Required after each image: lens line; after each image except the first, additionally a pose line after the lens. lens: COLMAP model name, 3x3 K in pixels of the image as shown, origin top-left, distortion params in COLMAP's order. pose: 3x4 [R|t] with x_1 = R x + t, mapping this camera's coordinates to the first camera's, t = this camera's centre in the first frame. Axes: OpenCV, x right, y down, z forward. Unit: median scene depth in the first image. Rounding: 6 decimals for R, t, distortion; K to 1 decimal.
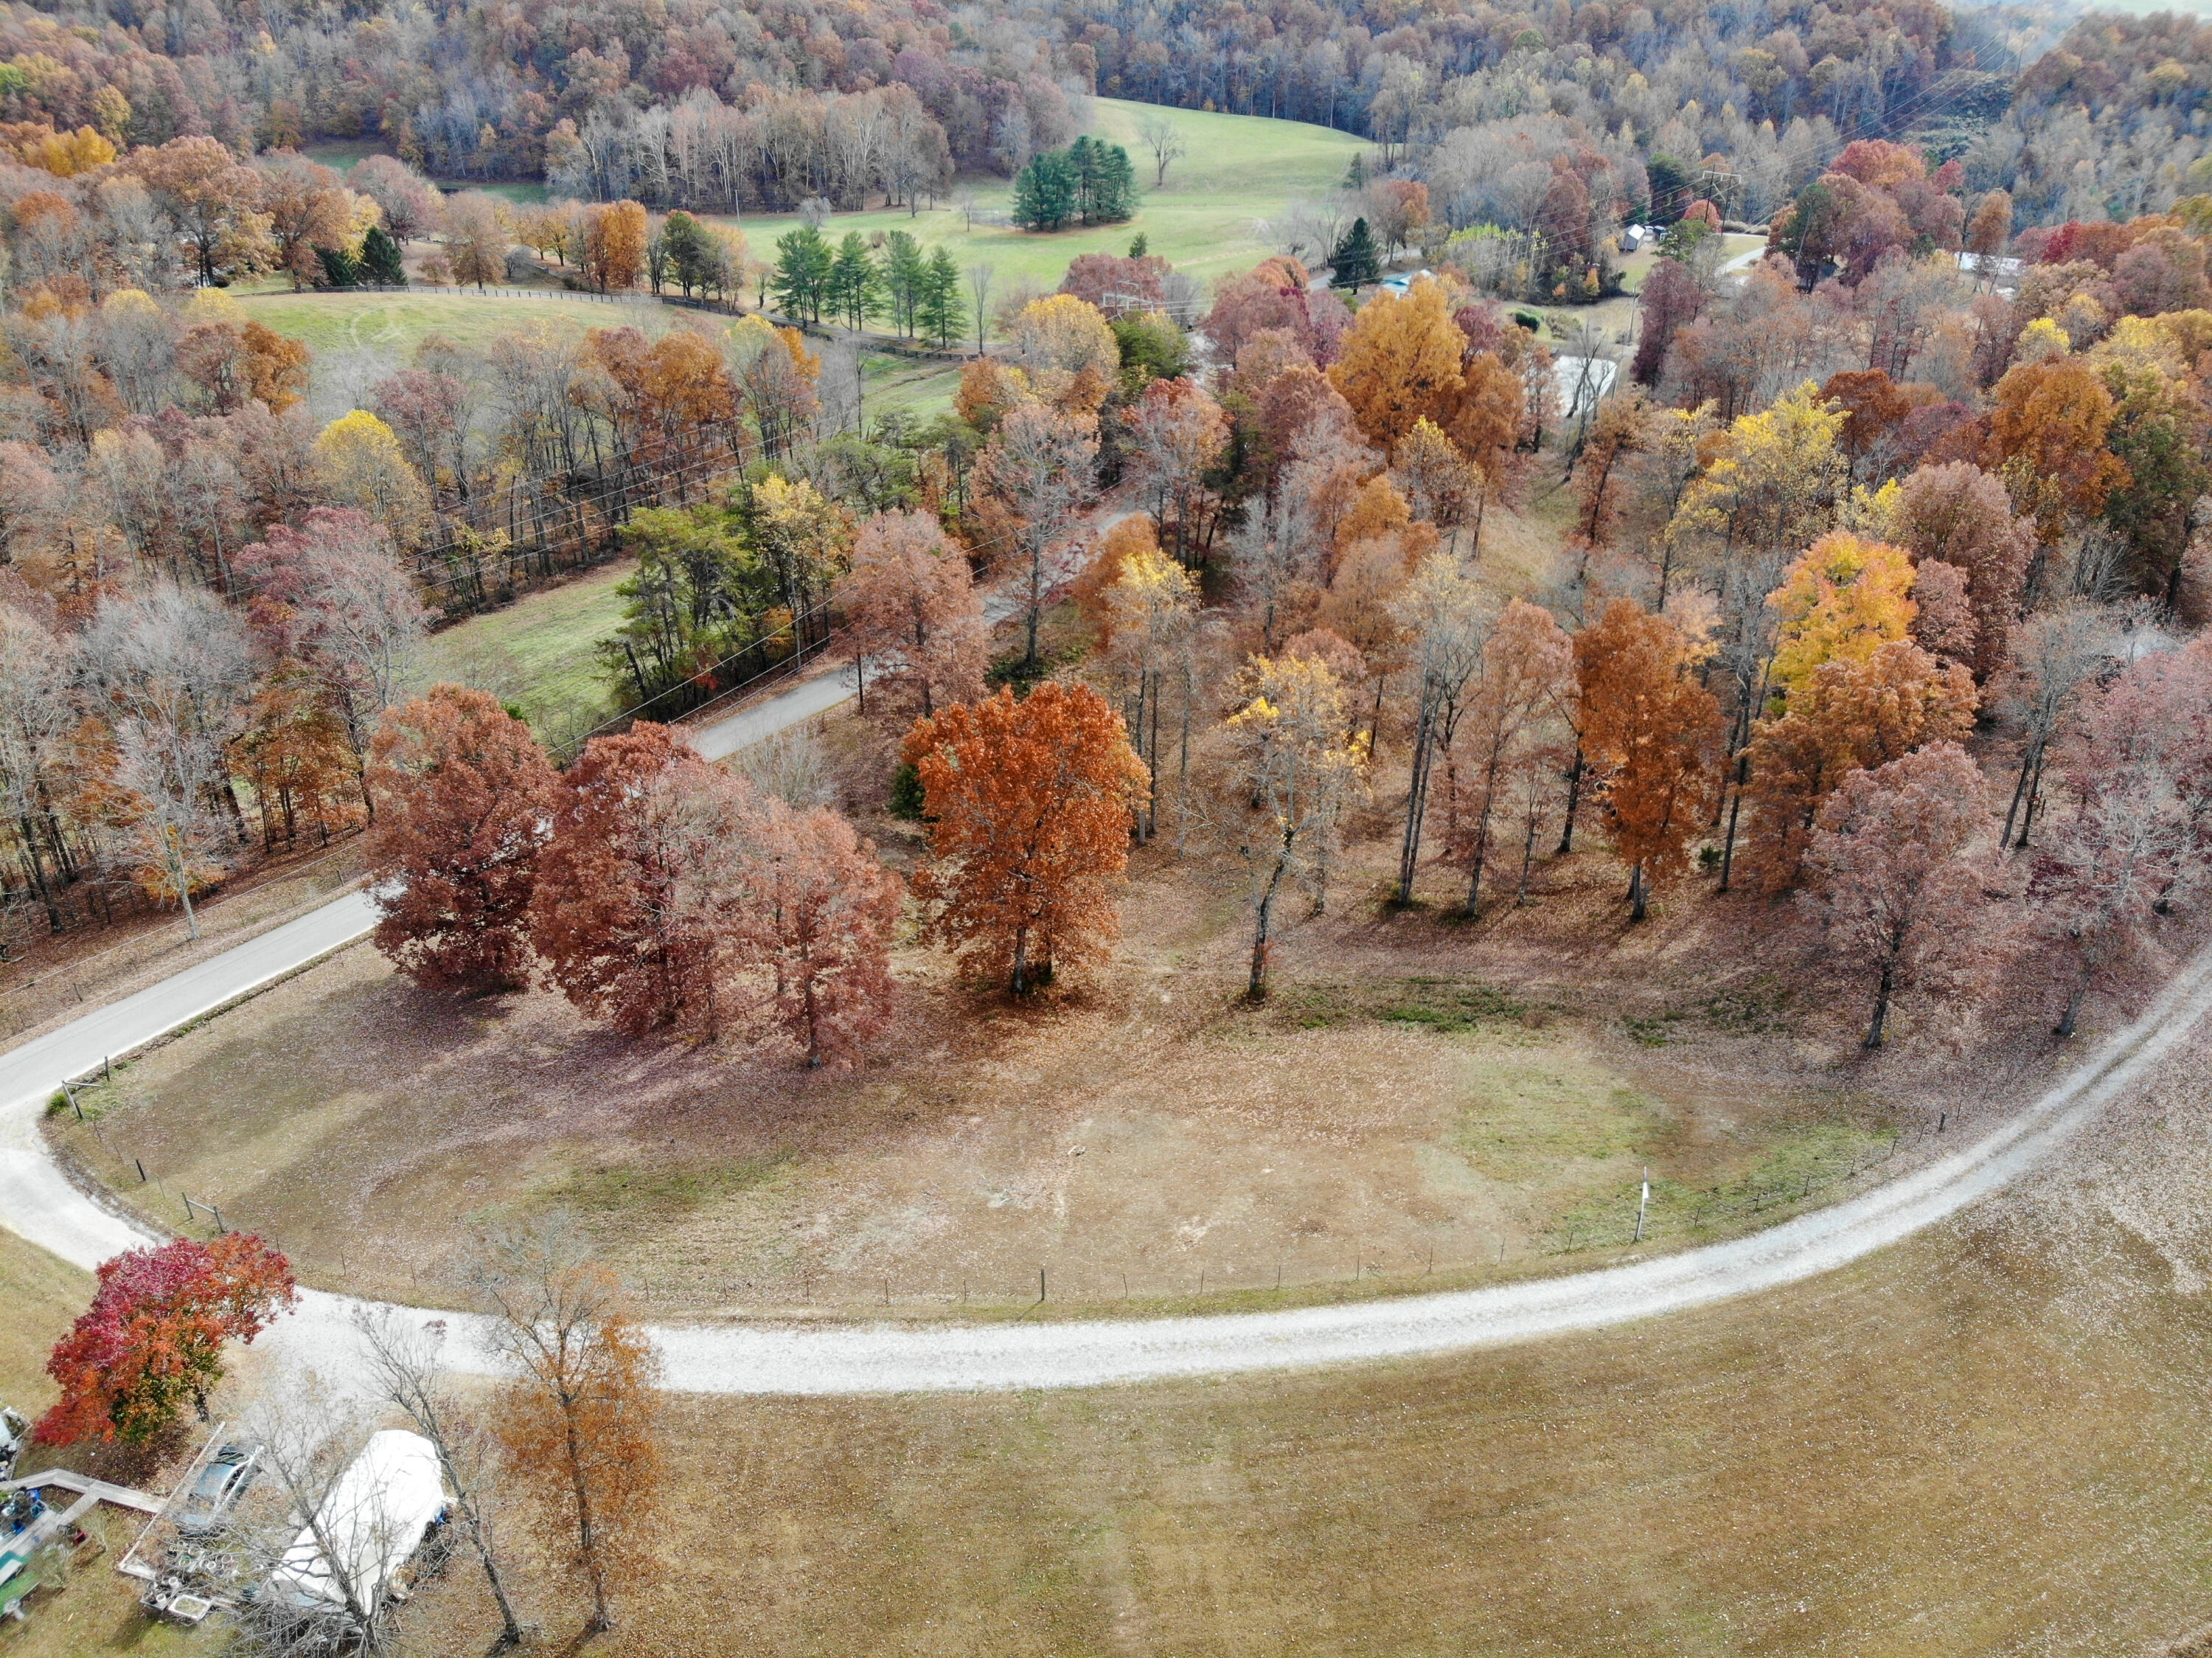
lens RADIAL K [[1598.7, 0, 1110.8], [0, 1598.7, 786.6], [0, 0, 1]] dist [0.068897, -0.197063]
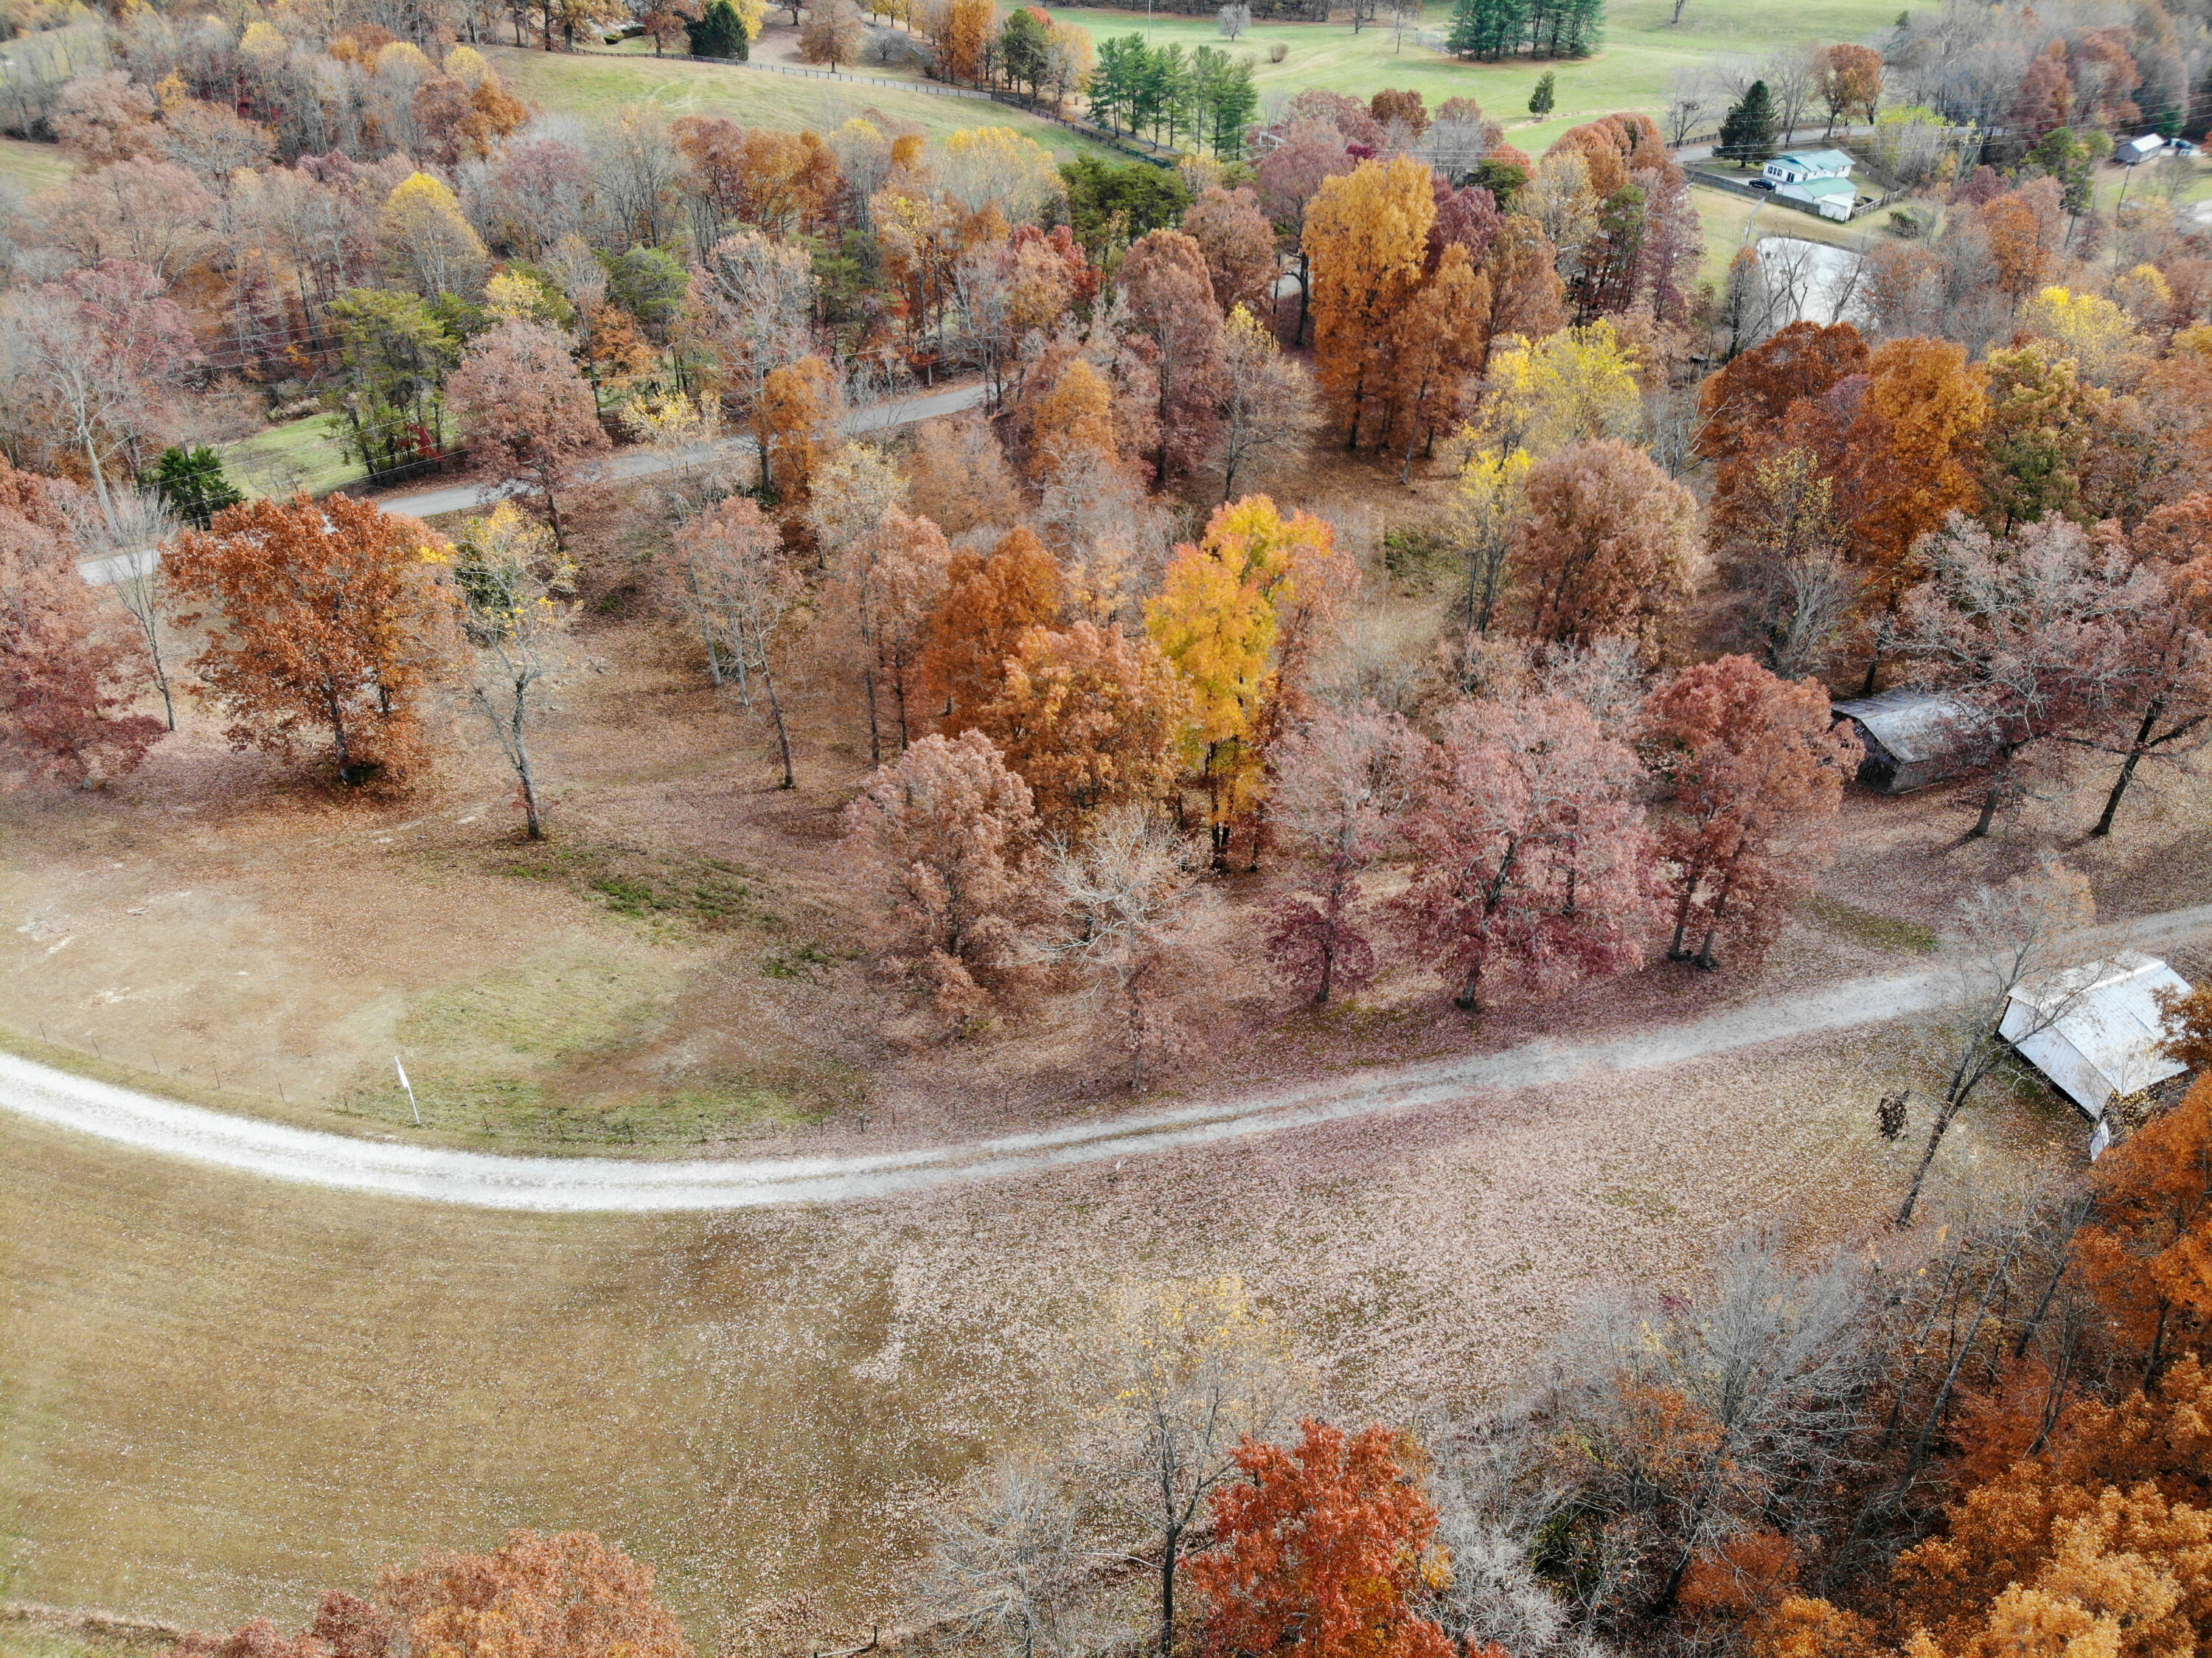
lens RADIAL K [[1598.7, 0, 1110.8], [0, 1598.7, 786.6], [0, 0, 1]] dist [0.068897, -0.197063]
pose [[0.921857, 0.232585, -0.309975, 0.941142], [-0.198916, 0.970451, 0.136592, -0.146126], [0.332585, -0.064259, 0.940881, 0.183552]]
